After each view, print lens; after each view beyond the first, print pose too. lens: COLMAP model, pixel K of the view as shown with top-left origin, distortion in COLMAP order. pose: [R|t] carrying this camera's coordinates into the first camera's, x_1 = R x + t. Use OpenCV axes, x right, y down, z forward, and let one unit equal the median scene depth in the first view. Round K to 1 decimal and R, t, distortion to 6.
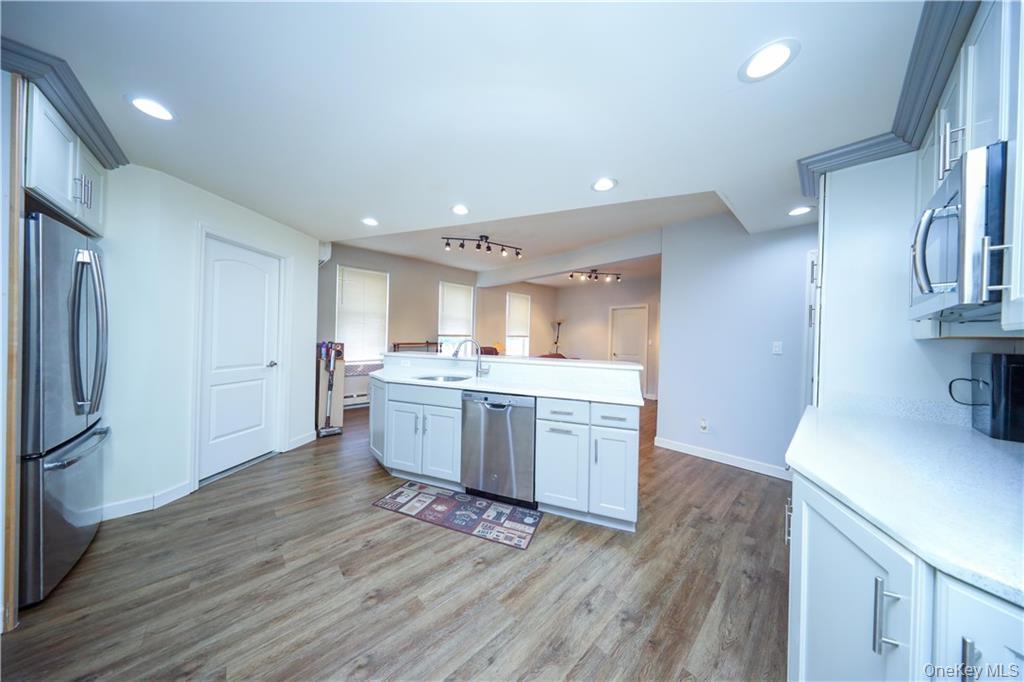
lens RADIAL K [[298.0, 0, 507.1], [0, 298.0, 338.2], [0, 0, 1]] dist [0.000348, 0.000115]
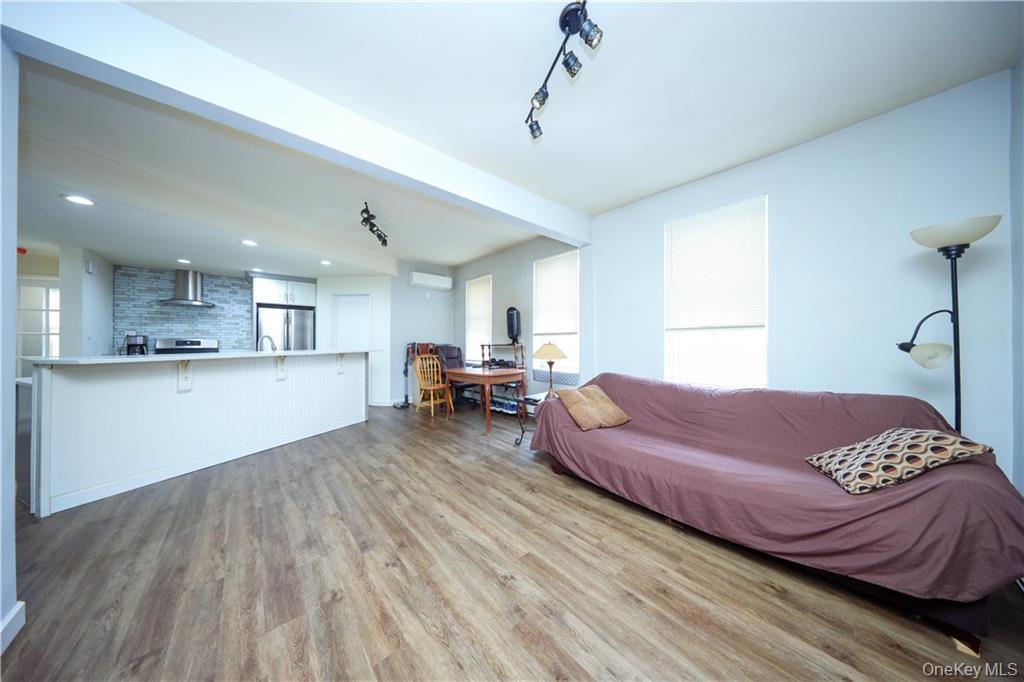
lens RADIAL K [[298.0, 0, 507.1], [0, 298.0, 338.2], [0, 0, 1]] dist [0.000348, 0.000115]
pose [[-0.020937, -0.029718, -0.999339, 1.716290], [-0.002747, 0.999556, -0.029667, 0.073482], [0.999777, 0.002124, -0.021010, 3.228926]]
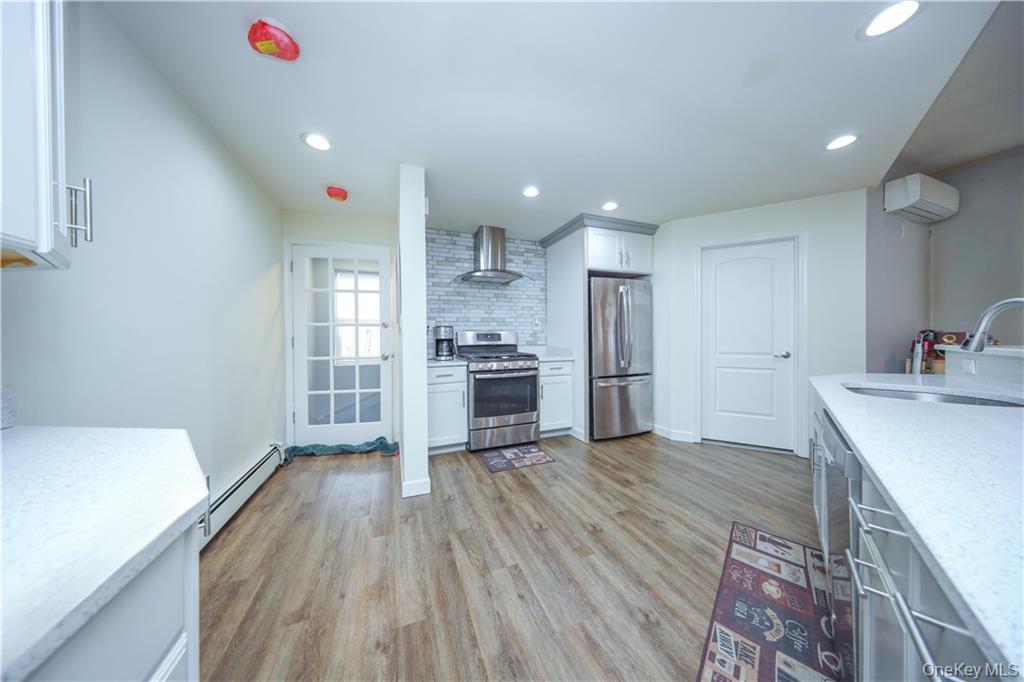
lens RADIAL K [[298.0, 0, 507.1], [0, 298.0, 338.2], [0, 0, 1]] dist [0.000348, 0.000115]
pose [[-0.361970, -0.018146, -0.932013, 0.670751], [0.000109, 0.999810, -0.019508, 0.089272], [0.932190, -0.007163, -0.361899, 0.893899]]
